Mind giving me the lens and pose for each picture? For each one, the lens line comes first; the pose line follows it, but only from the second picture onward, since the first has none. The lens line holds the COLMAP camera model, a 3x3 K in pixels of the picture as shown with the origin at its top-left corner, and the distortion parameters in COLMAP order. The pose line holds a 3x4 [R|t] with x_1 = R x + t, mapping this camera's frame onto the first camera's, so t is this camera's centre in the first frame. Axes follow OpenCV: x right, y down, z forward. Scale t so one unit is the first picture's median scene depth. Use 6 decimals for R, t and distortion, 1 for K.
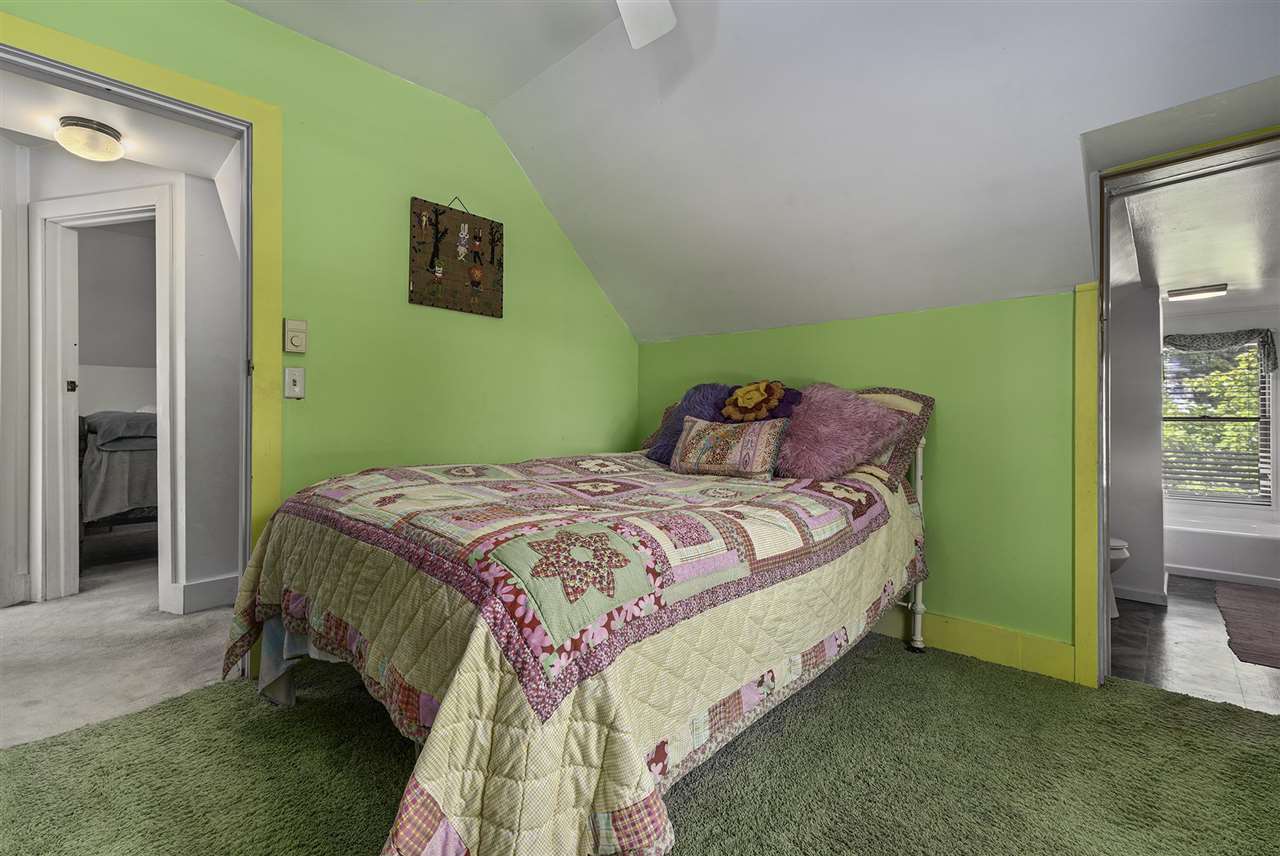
lens RADIAL K [[566.2, 0, 640.8], [0, 566.2, 422.5], [0, 0, 1]] dist [0.004412, 0.000277]
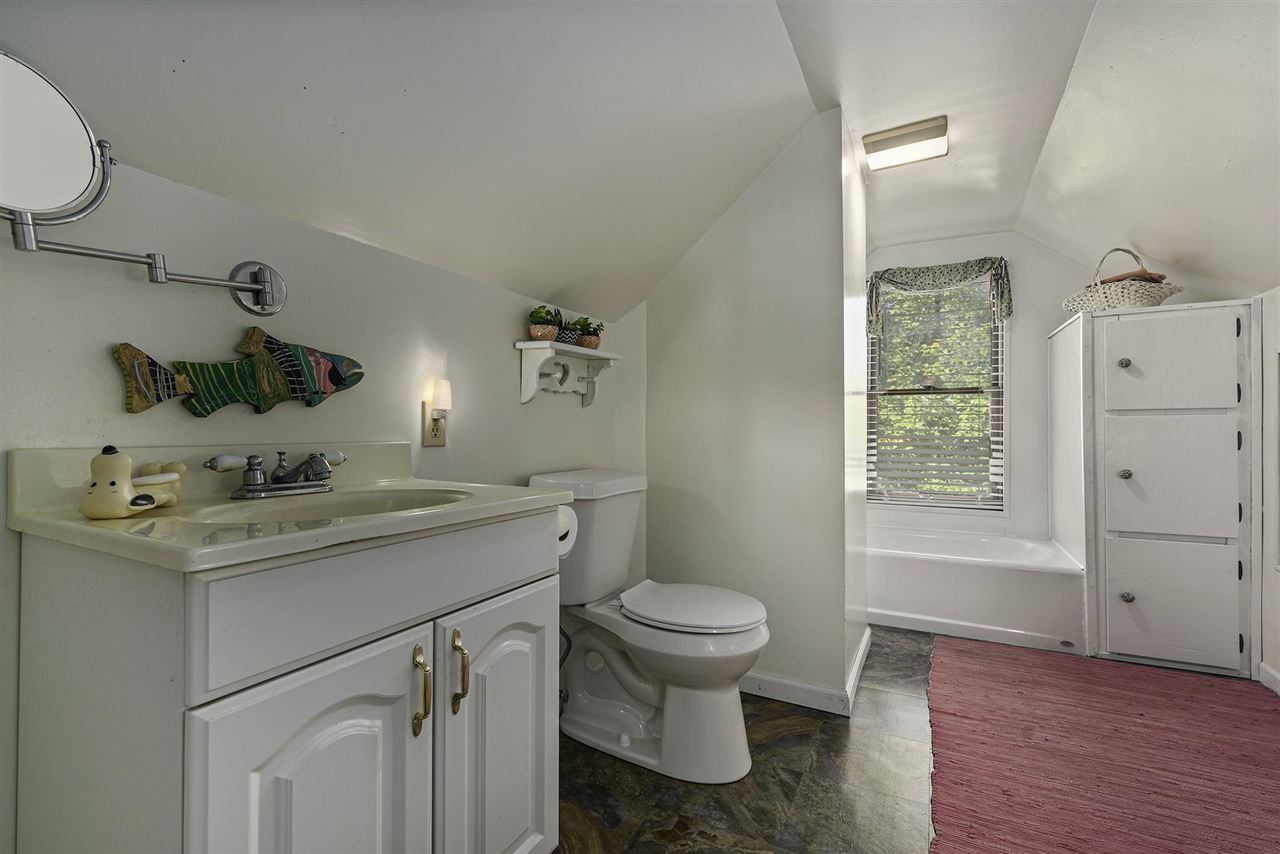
lens RADIAL K [[555.9, 0, 638.5], [0, 555.9, 431.3], [0, 0, 1]] dist [0.002071, 0.000324]
pose [[0.966466, 0.006623, 0.256709, 0.480590], [-0.006360, 0.999978, -0.001855, 0.051036], [-0.256716, 0.000160, 0.966487, 0.439642]]
